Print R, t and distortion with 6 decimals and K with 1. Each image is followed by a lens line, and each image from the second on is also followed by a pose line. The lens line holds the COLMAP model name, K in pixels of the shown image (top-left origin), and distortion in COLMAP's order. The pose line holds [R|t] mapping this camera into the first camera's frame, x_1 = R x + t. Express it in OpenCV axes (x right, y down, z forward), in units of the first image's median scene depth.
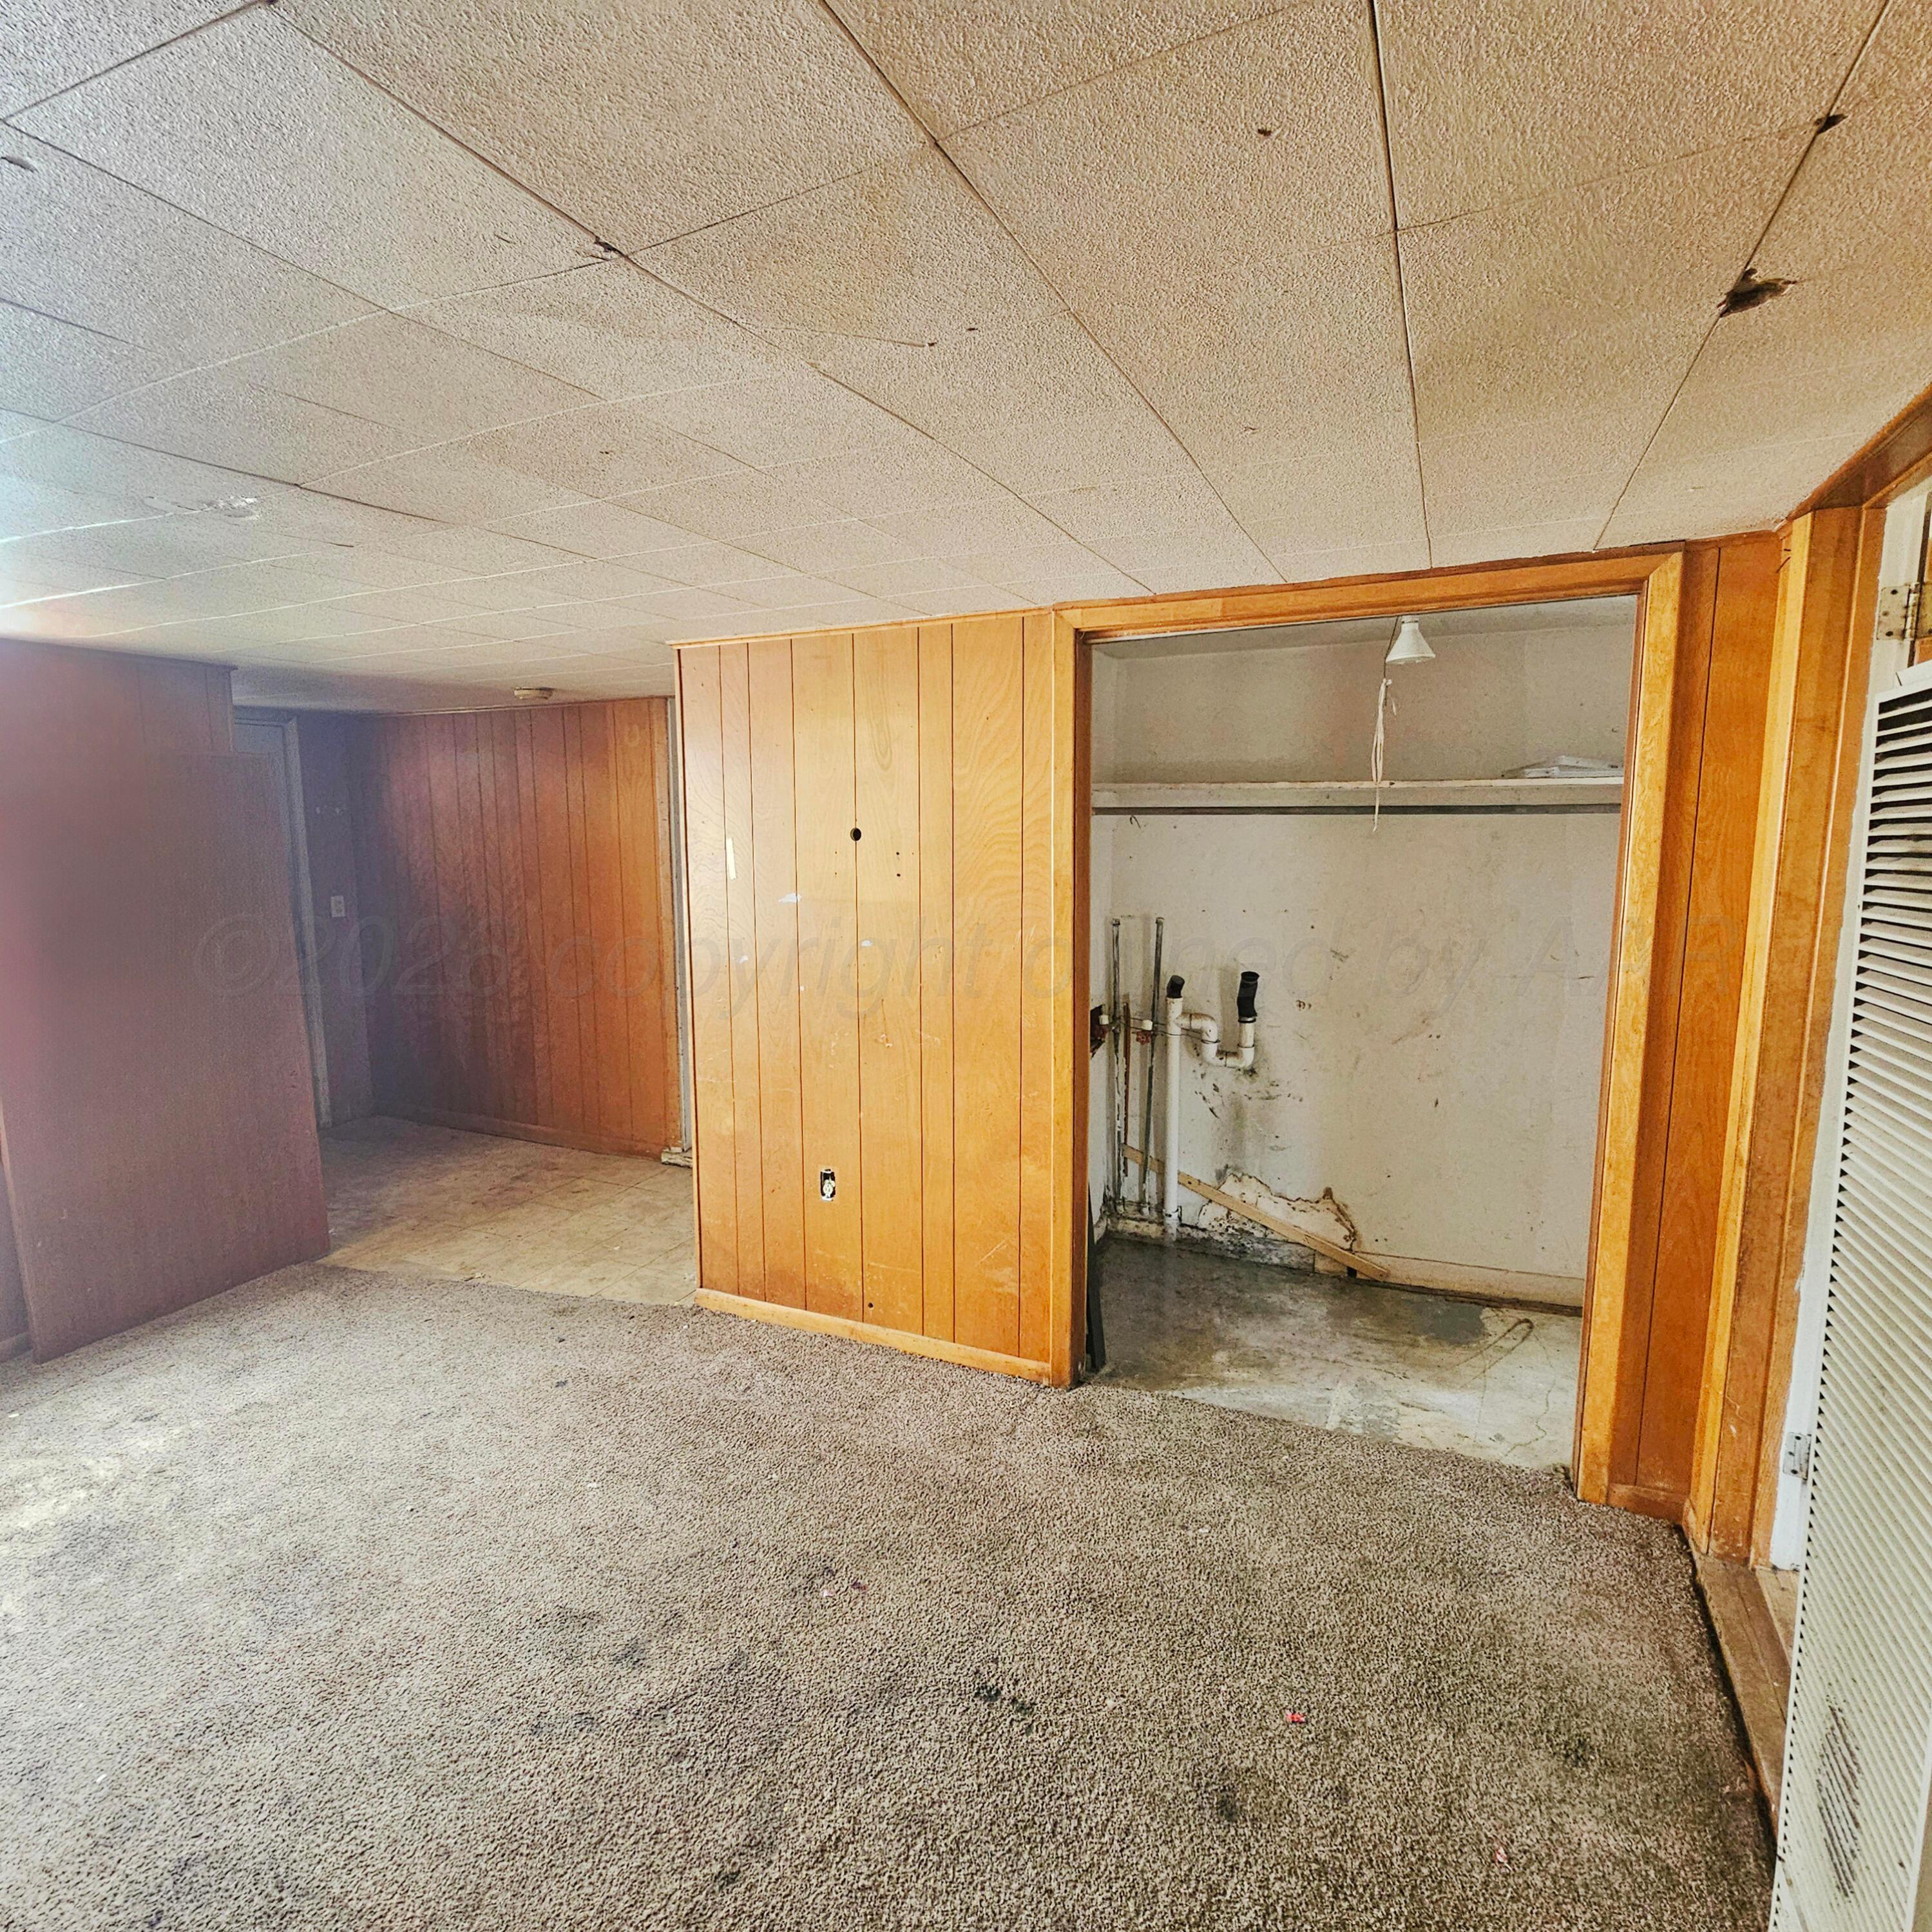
lens RADIAL K [[1060.2, 0, 969.1], [0, 1060.2, 961.4], [0, 0, 1]] dist [-0.006143, 0.003941]
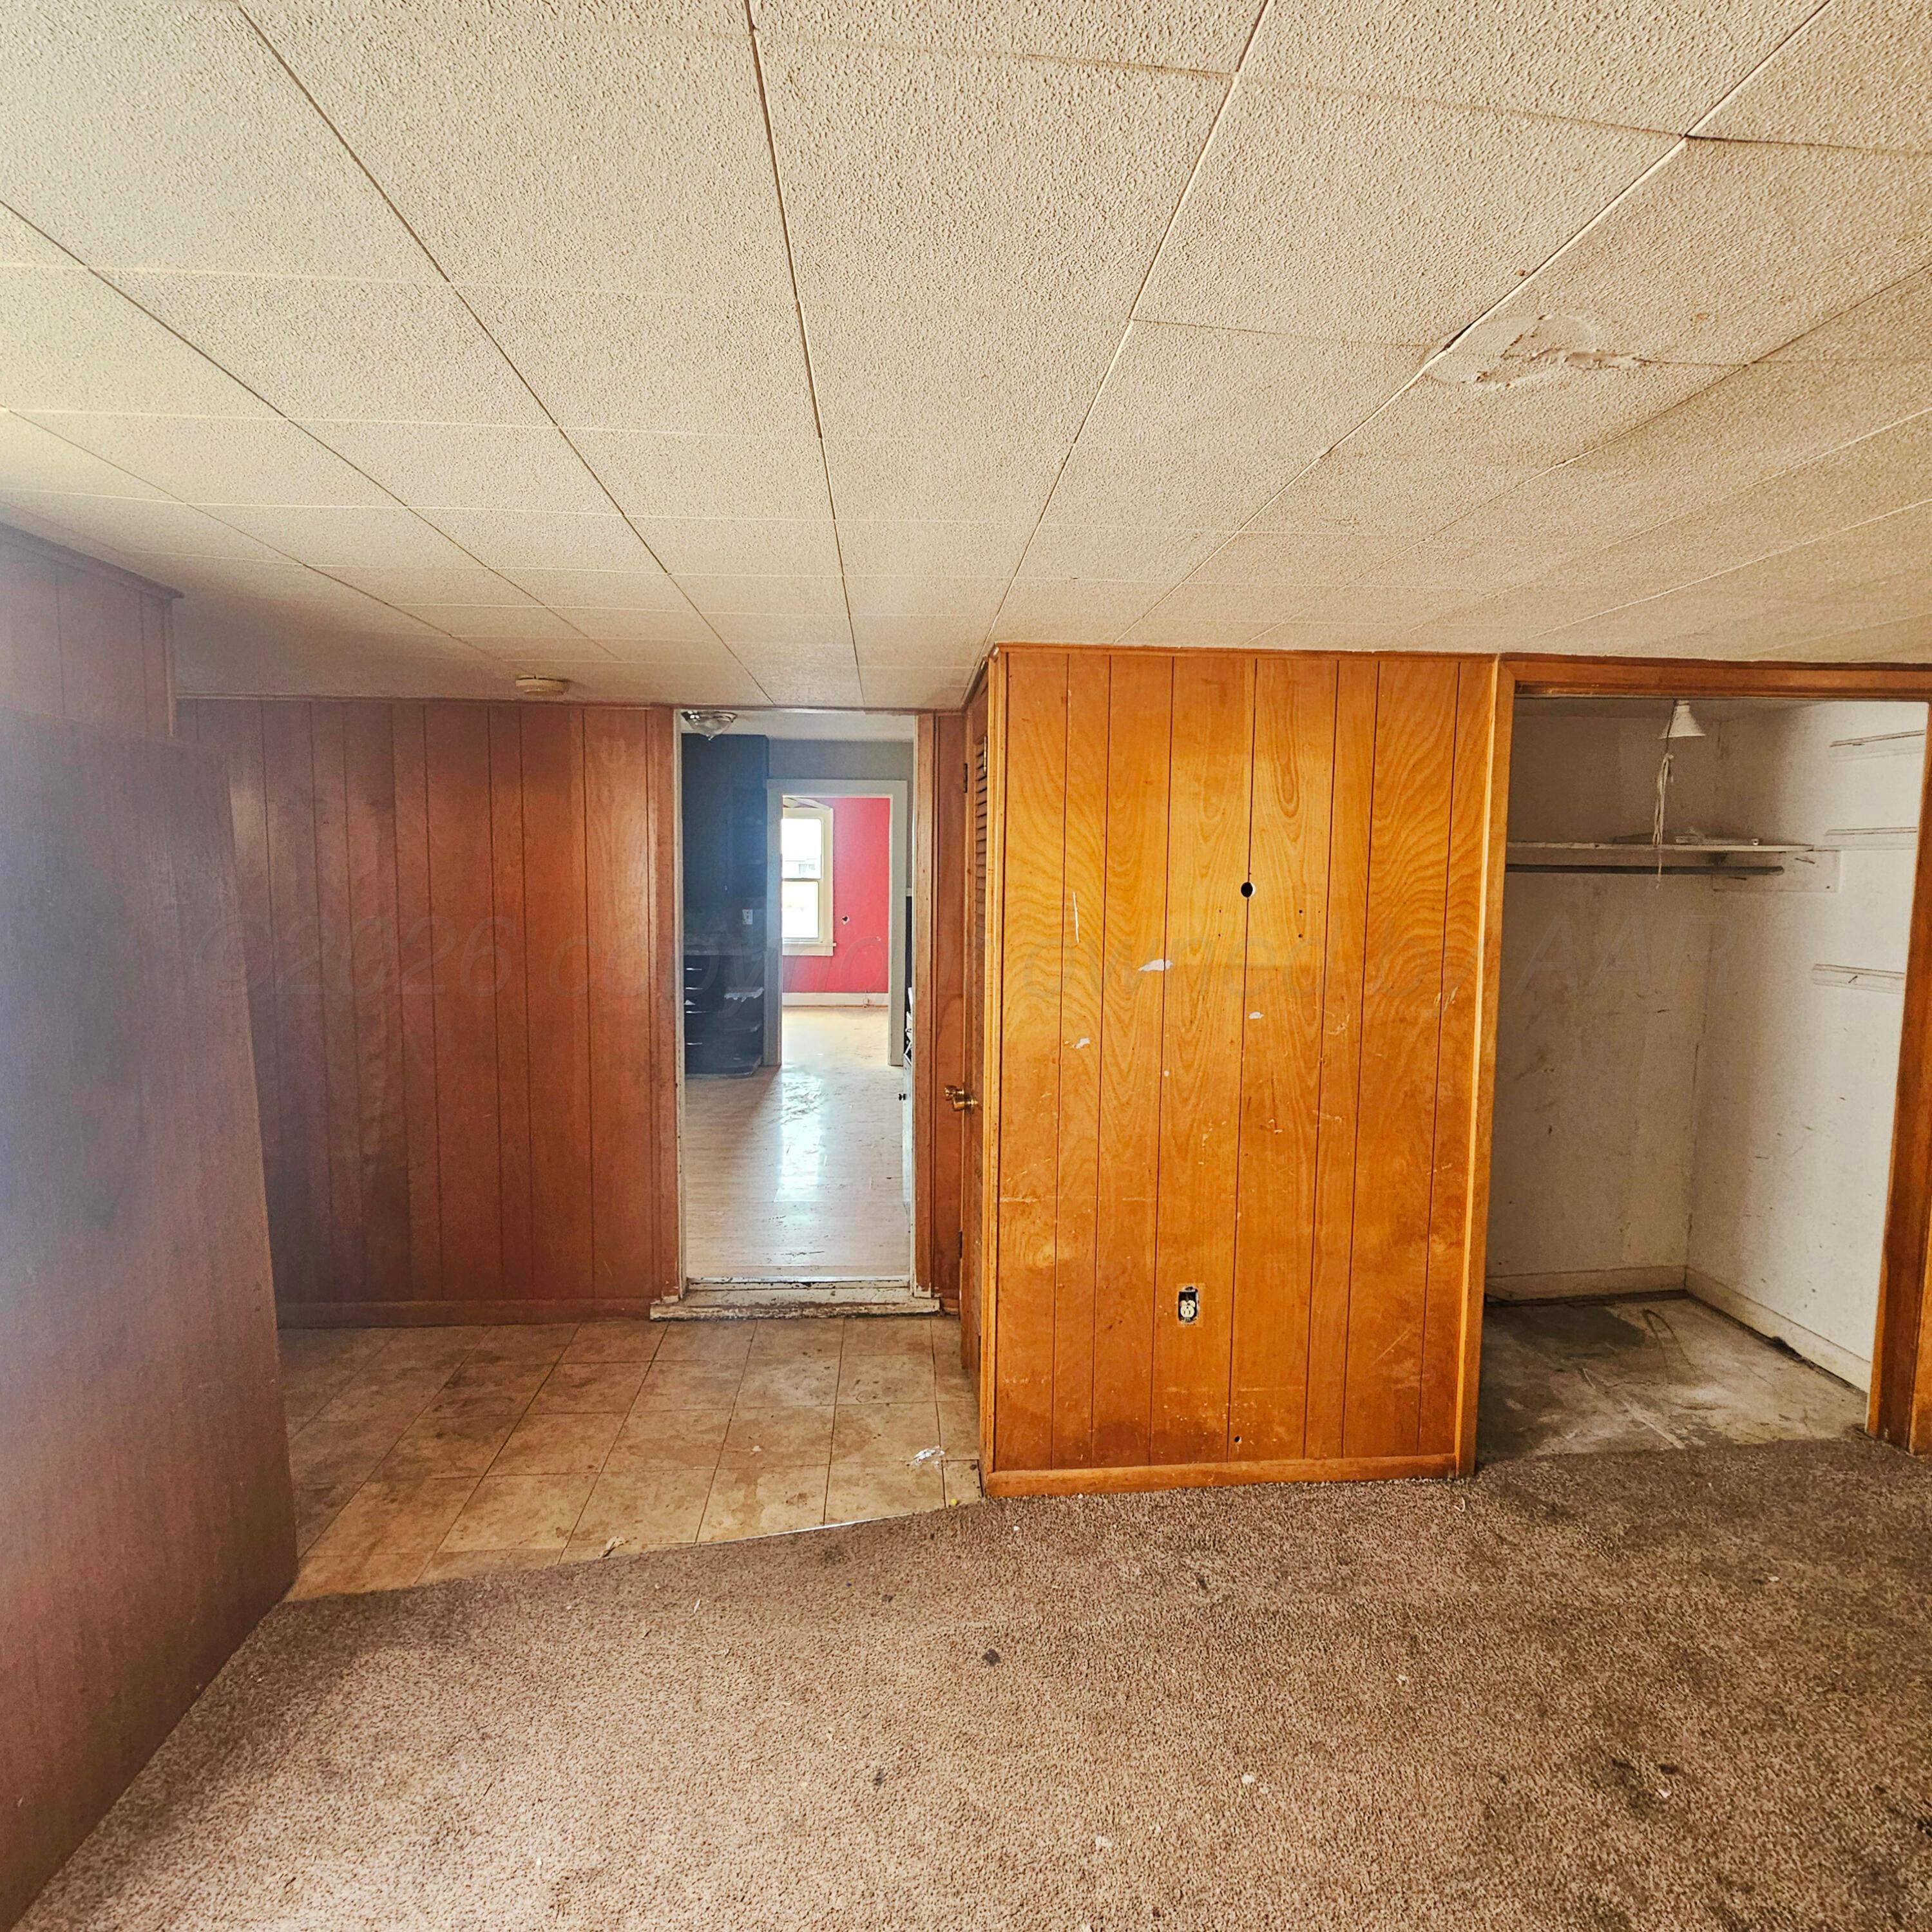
lens RADIAL K [[1060.2, 0, 974.2], [0, 1060.2, 963.7], [0, 0, 1]] dist [-0.006143, 0.003941]
pose [[0.873425, -0.030111, 0.486027, -0.678149], [0.050696, 0.998285, -0.029258, -0.043103], [-0.484313, 0.050194, 0.873454, 0.337341]]
